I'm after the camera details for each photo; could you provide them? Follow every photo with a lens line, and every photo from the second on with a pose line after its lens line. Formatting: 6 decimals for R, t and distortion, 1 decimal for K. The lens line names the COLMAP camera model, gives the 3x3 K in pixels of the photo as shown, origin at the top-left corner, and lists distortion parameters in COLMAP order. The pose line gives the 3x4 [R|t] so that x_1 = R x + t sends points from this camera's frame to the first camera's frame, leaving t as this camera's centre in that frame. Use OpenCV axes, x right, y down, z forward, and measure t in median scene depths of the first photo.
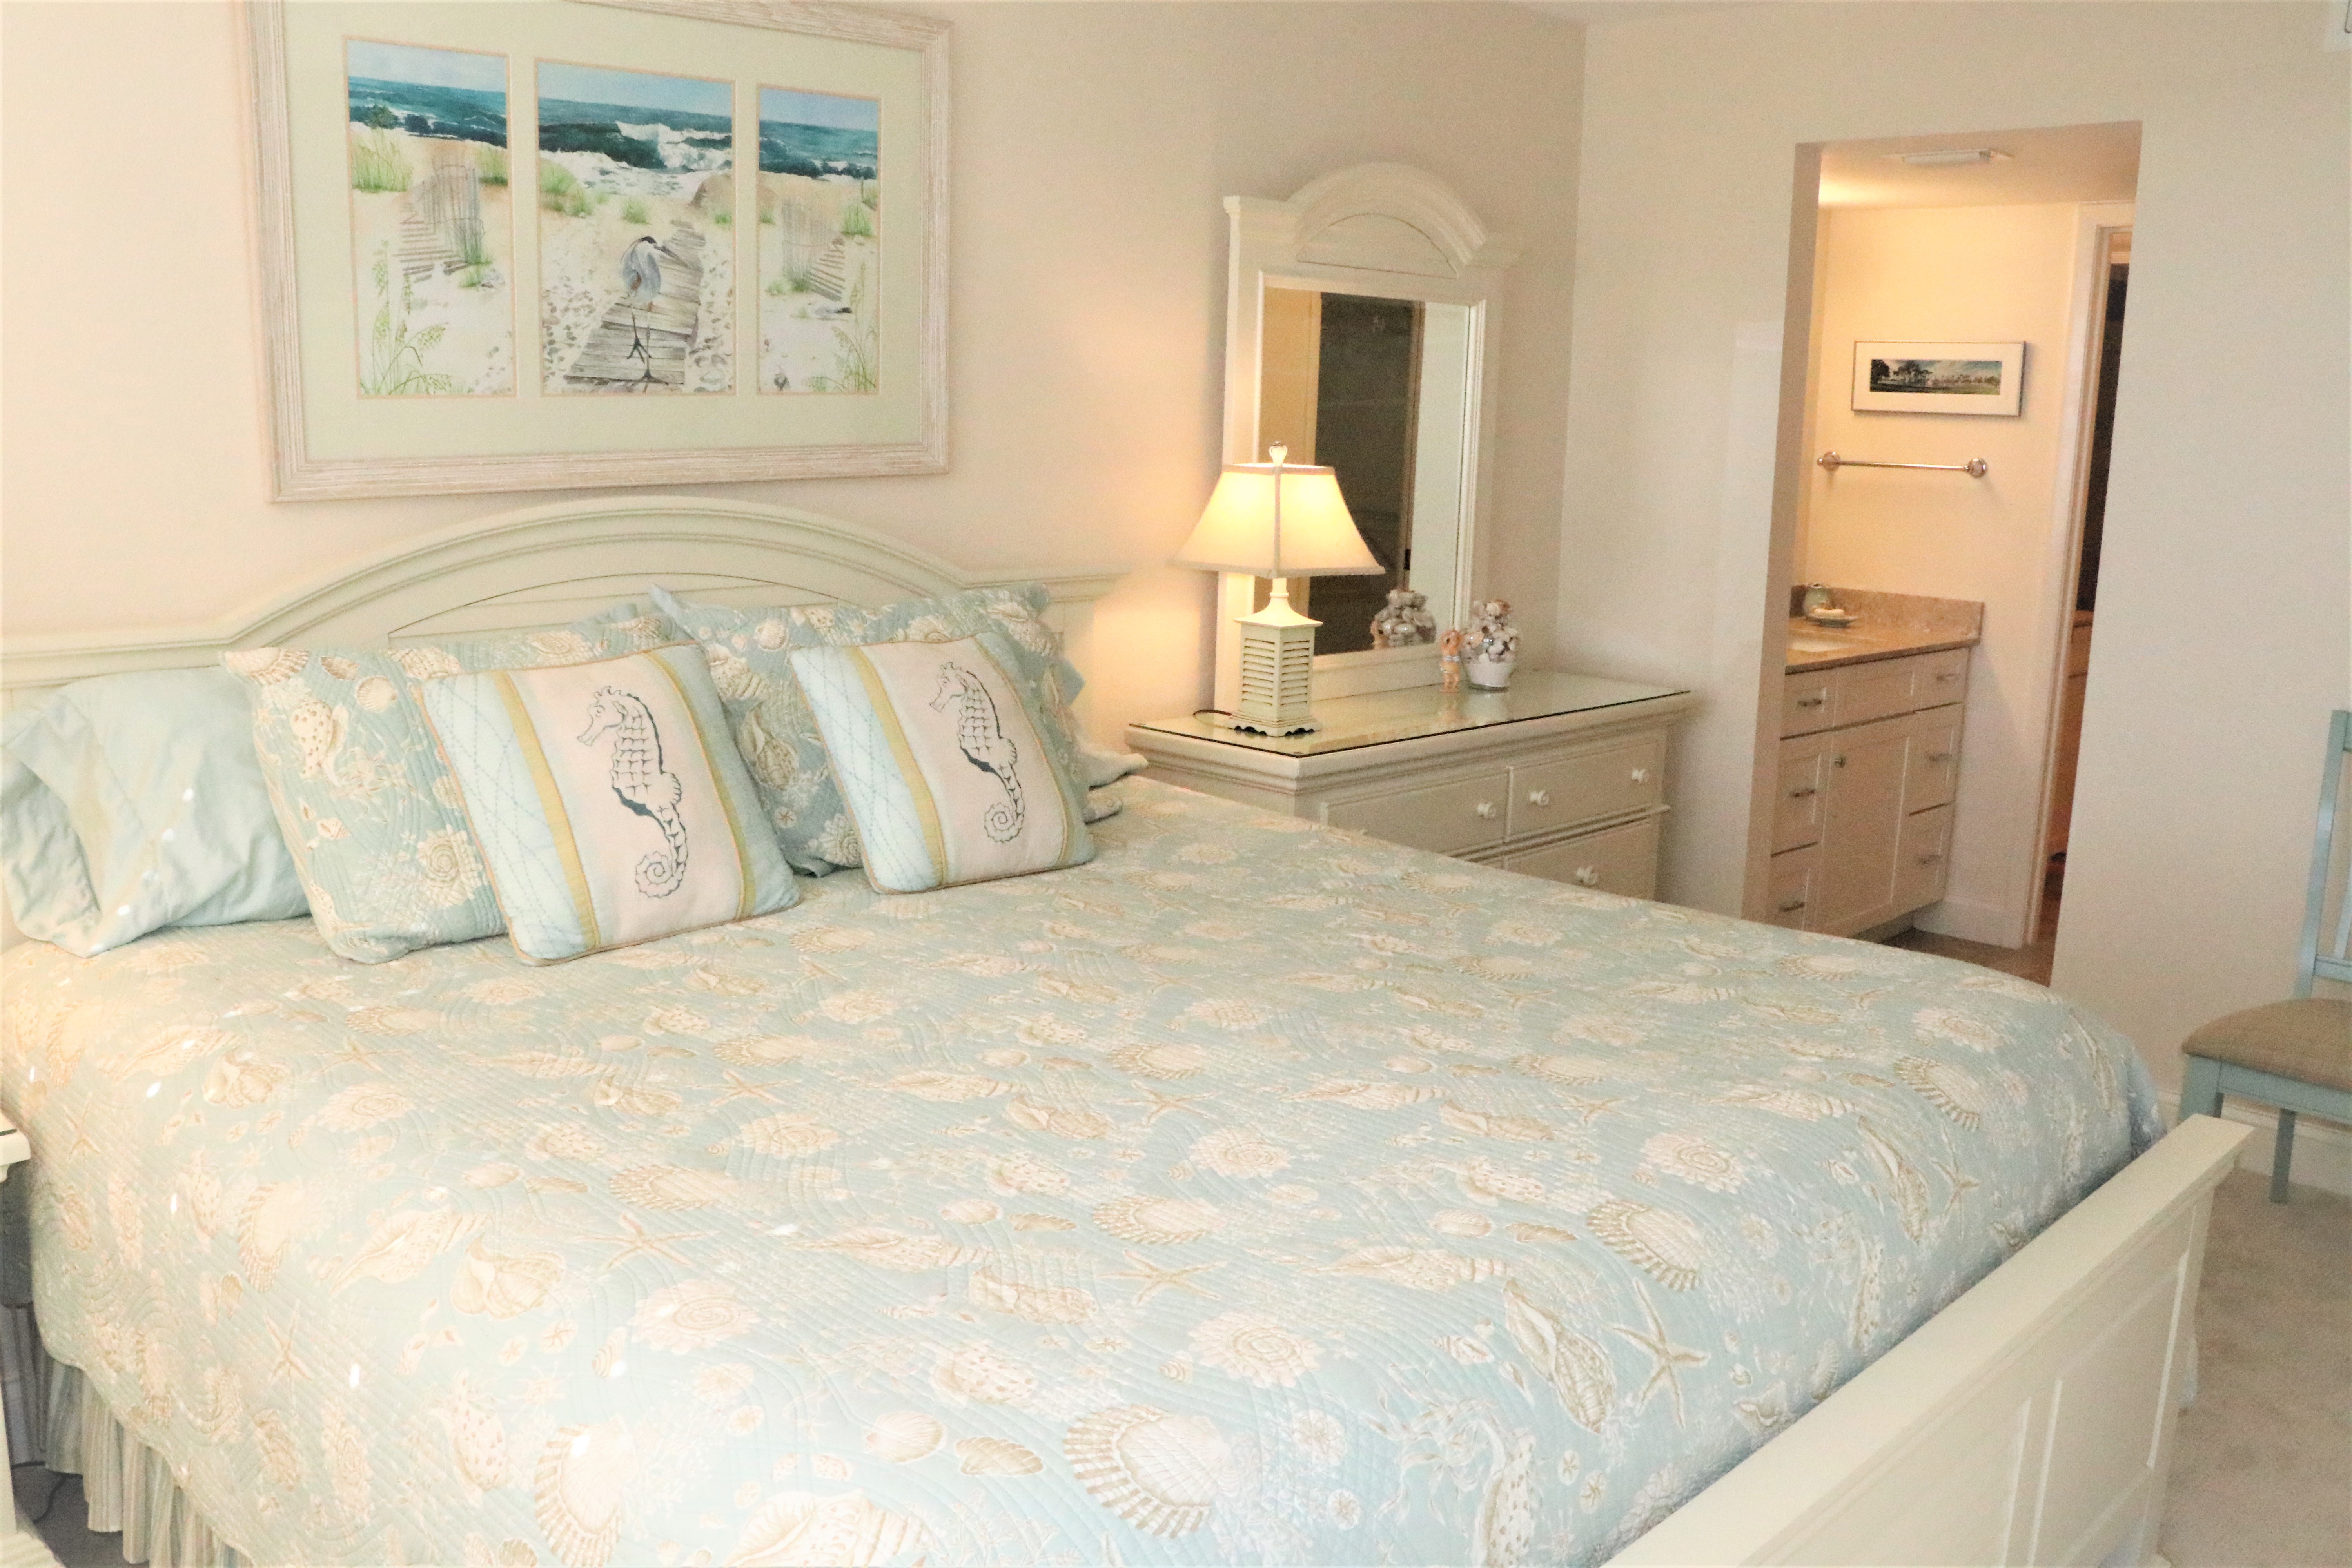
lens RADIAL K [[1983.6, 0, 1180.0], [0, 1983.6, 786.9], [0, 0, 1]] dist [-0.179718, 0.165312]
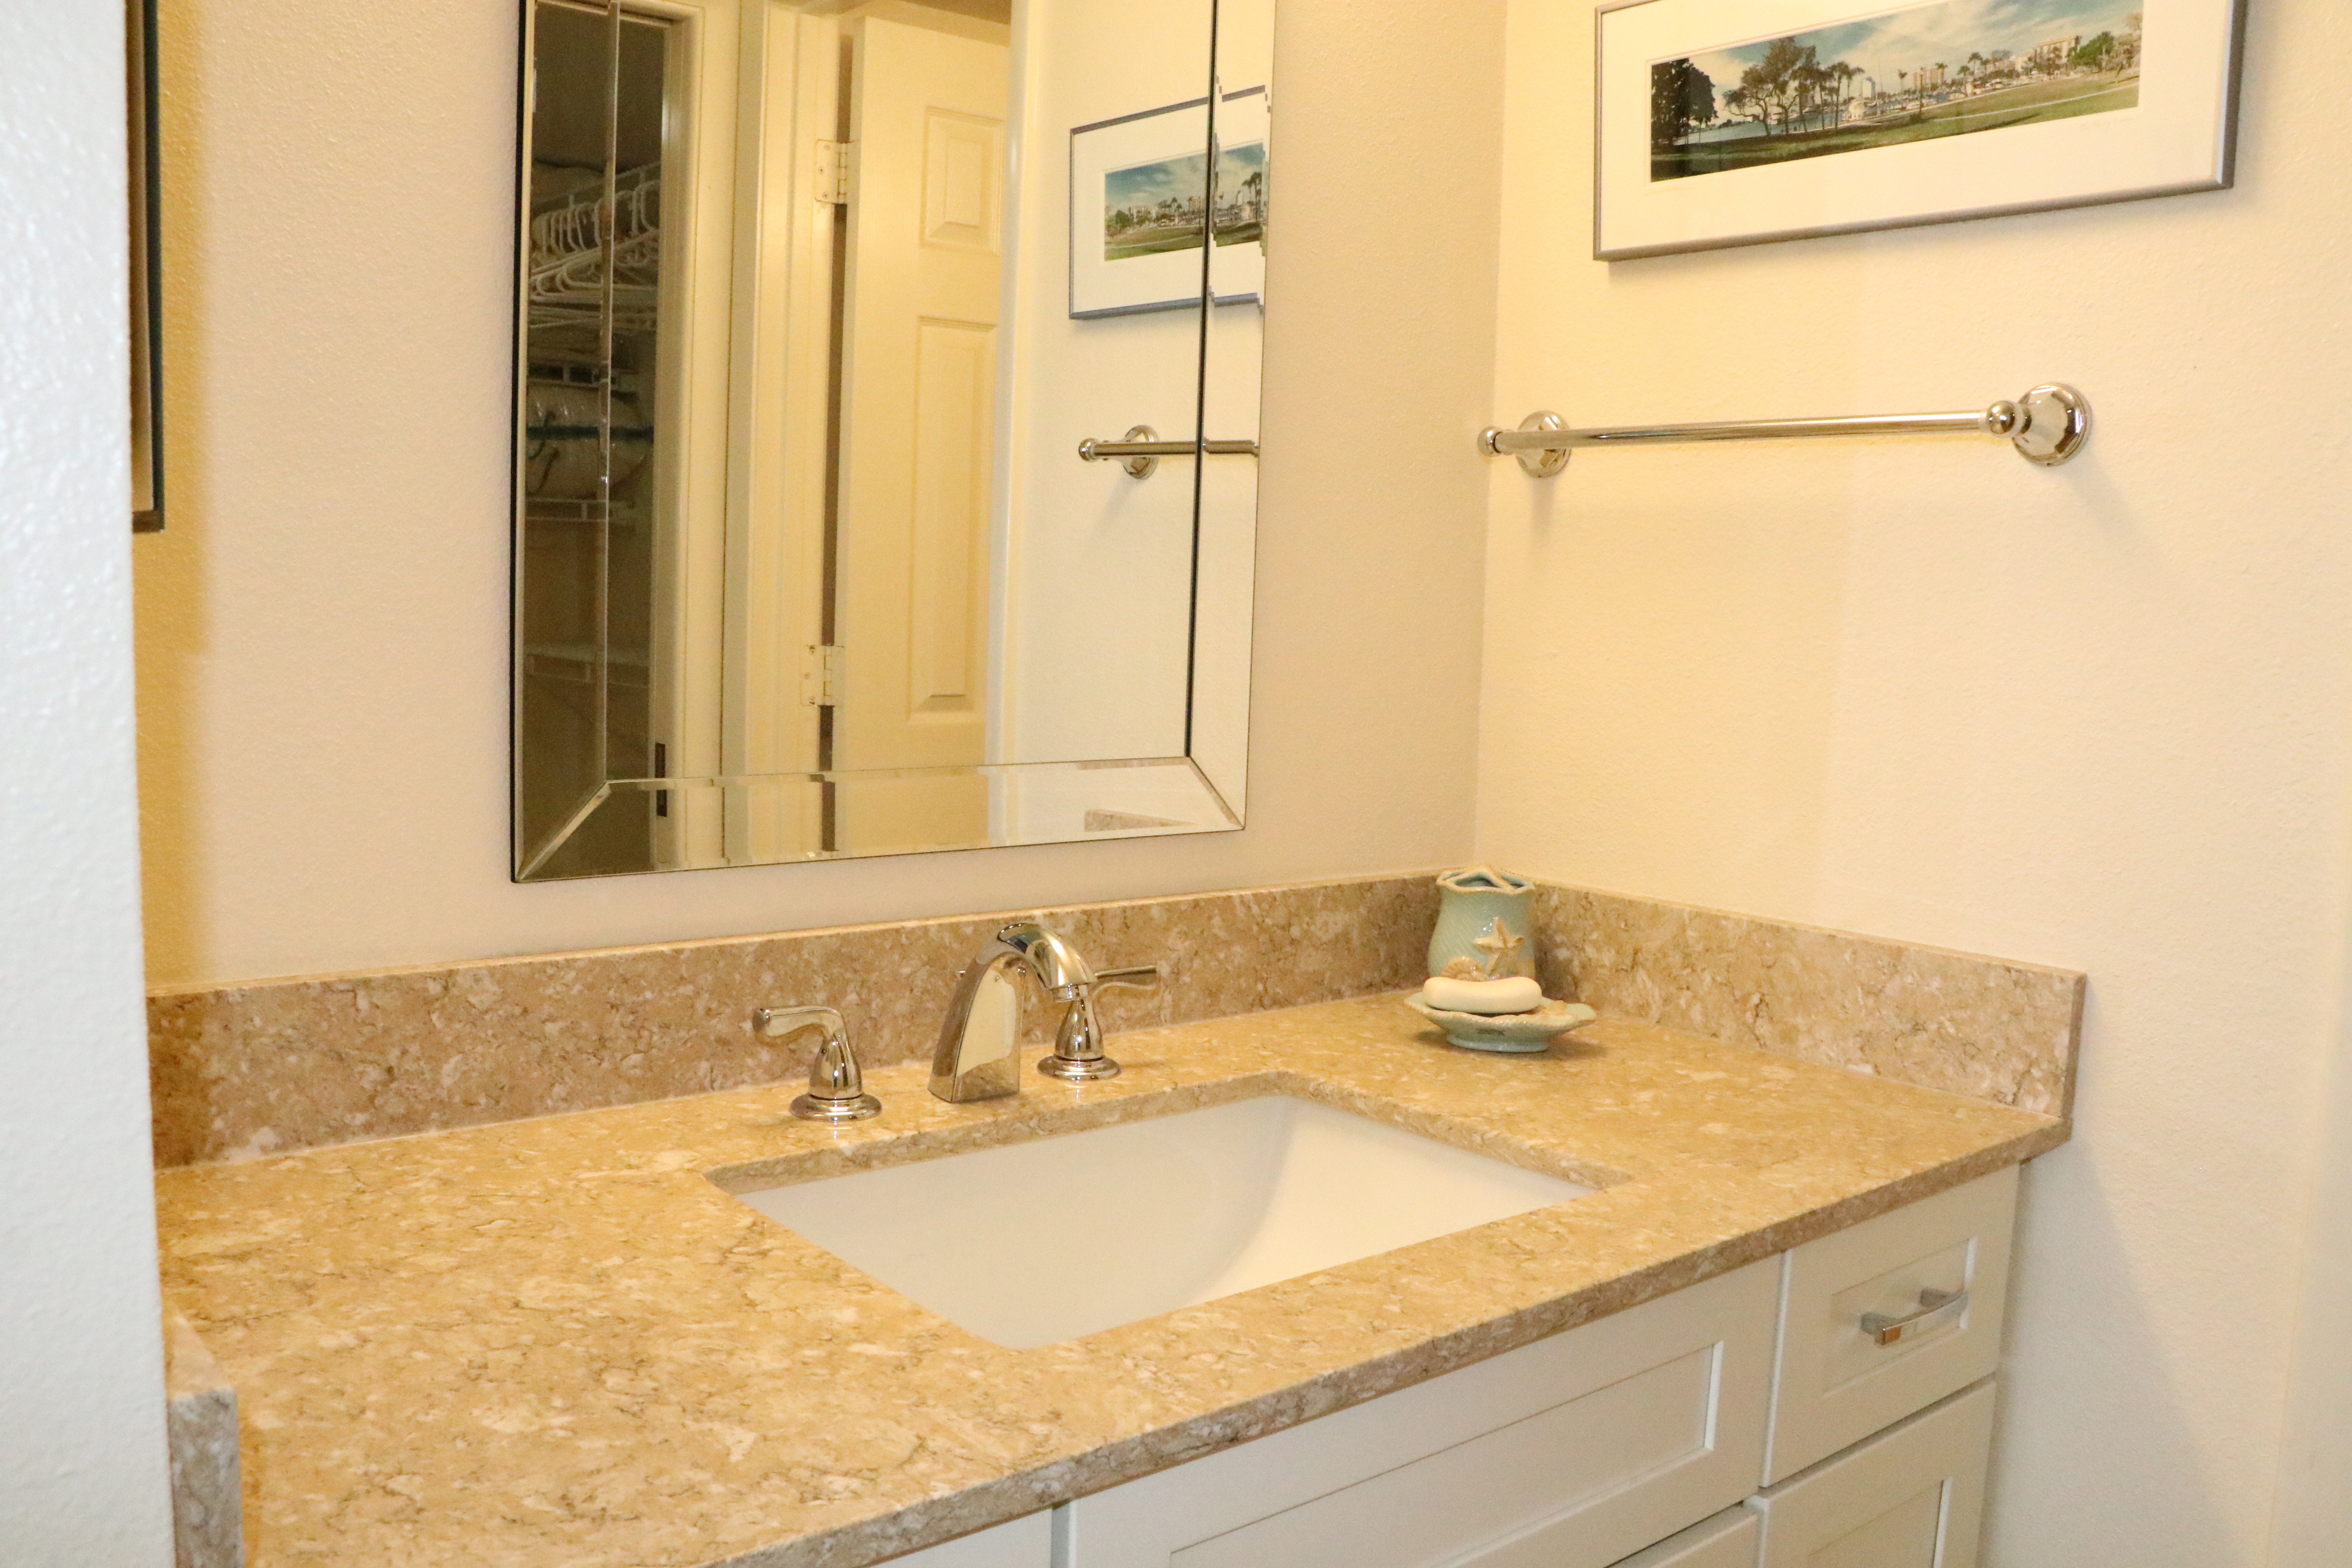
lens RADIAL K [[1983.6, 0, 1162.3], [0, 1983.6, 779.9], [0, 0, 1]] dist [-0.179718, 0.165312]
pose [[0.995706, 0.009636, -0.092071, 0.321619], [-0.017270, 0.996443, -0.082480, -0.097763], [0.090948, 0.083716, 0.992331, 0.745323]]
